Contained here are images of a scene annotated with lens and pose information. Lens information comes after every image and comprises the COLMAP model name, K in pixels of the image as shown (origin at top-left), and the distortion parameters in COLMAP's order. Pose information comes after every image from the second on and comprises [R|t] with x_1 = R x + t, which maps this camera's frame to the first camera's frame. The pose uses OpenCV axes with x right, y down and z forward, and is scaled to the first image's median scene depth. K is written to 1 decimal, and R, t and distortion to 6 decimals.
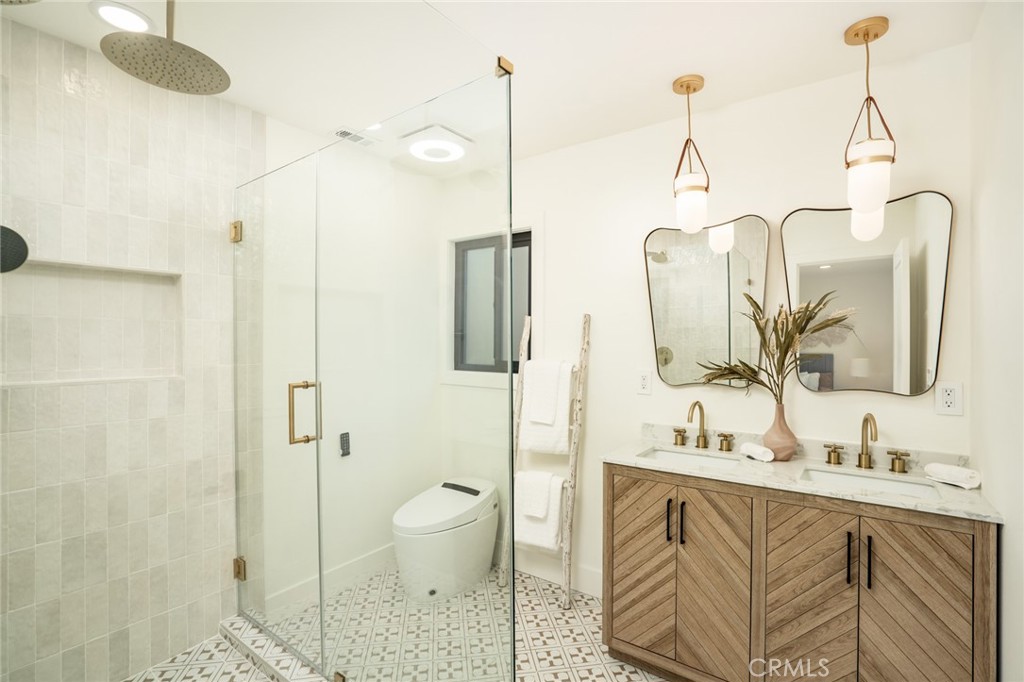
lens RADIAL K [[480.5, 0, 514.8], [0, 480.5, 339.4], [0, 0, 1]] dist [-0.044476, 0.008553]
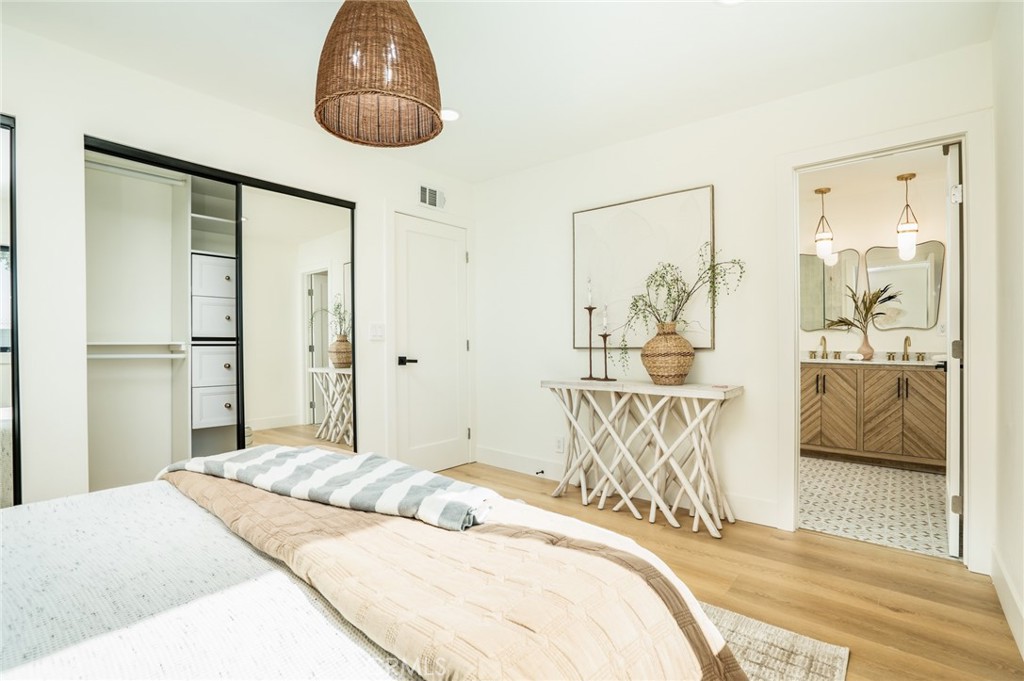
lens RADIAL K [[480.5, 0, 508.4], [0, 480.5, 341.4], [0, 0, 1]] dist [-0.044476, 0.008553]
pose [[0.997218, -0.005440, -0.074336, -1.018859], [0.006080, 0.999946, 0.008390, 0.146804], [0.074287, -0.008819, 0.997198, -1.422259]]
